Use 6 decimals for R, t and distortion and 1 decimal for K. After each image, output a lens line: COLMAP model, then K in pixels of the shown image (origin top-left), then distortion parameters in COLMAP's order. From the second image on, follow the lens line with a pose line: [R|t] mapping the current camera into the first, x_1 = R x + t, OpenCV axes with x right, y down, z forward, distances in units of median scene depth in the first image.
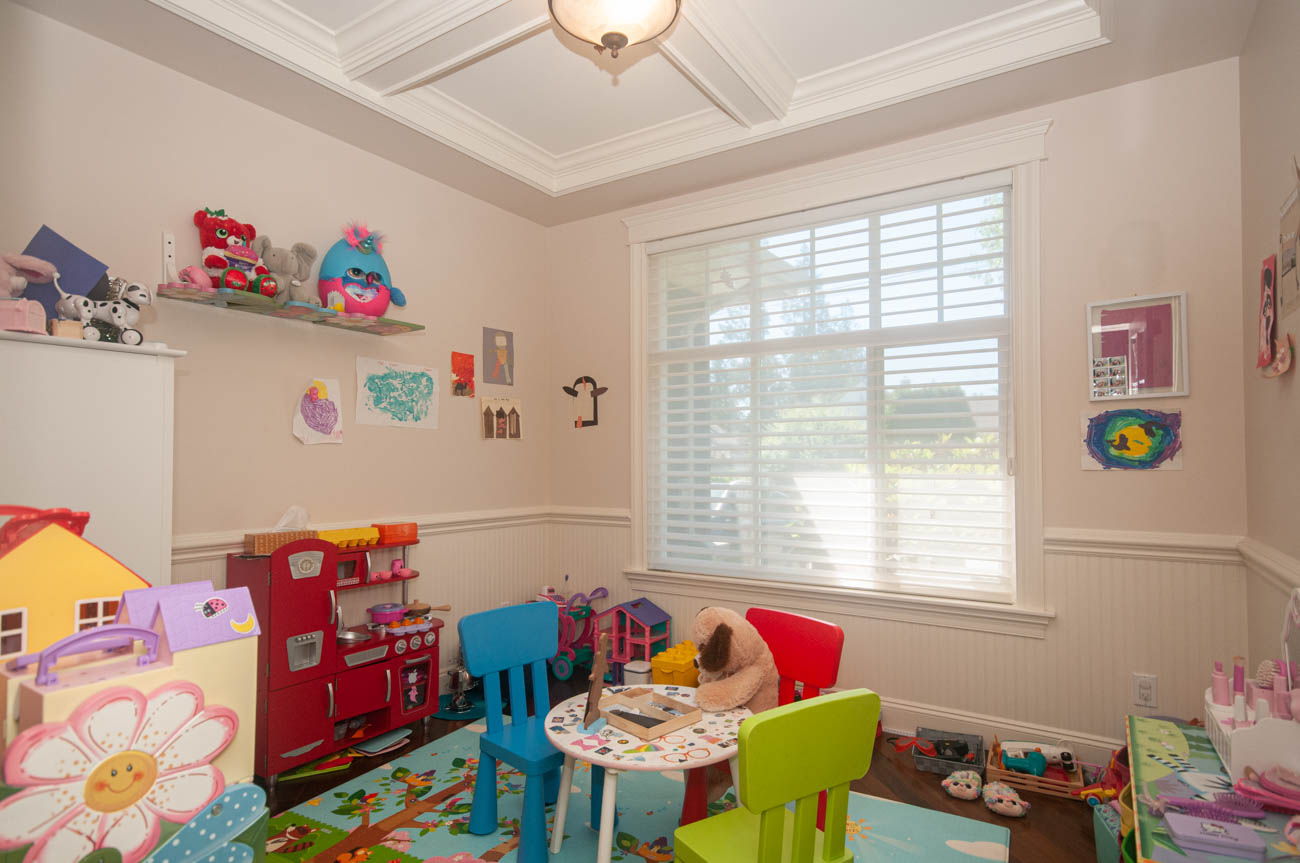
lens RADIAL K [[687.1, 0, 651.9], [0, 687.1, 449.1], [0, 0, 1]] dist [0.000103, -0.000002]
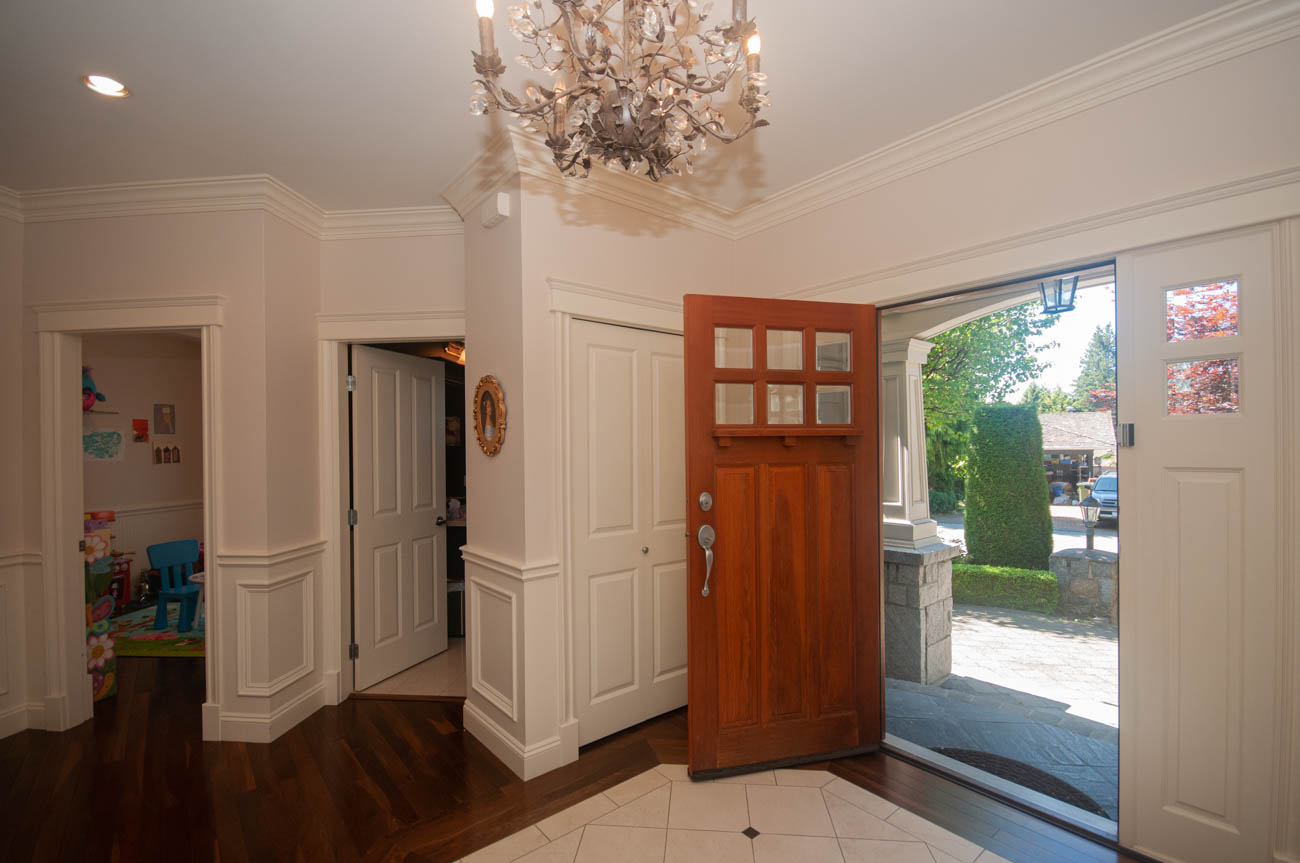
lens RADIAL K [[572.1, 0, 647.5], [0, 572.1, 449.5], [0, 0, 1]] dist [0.021299, -0.017208]
pose [[0.885564, -0.005107, 0.464489, 0.229971], [-0.002374, 0.999877, 0.015520, -0.090968], [-0.464511, -0.014846, 0.885443, -1.084799]]
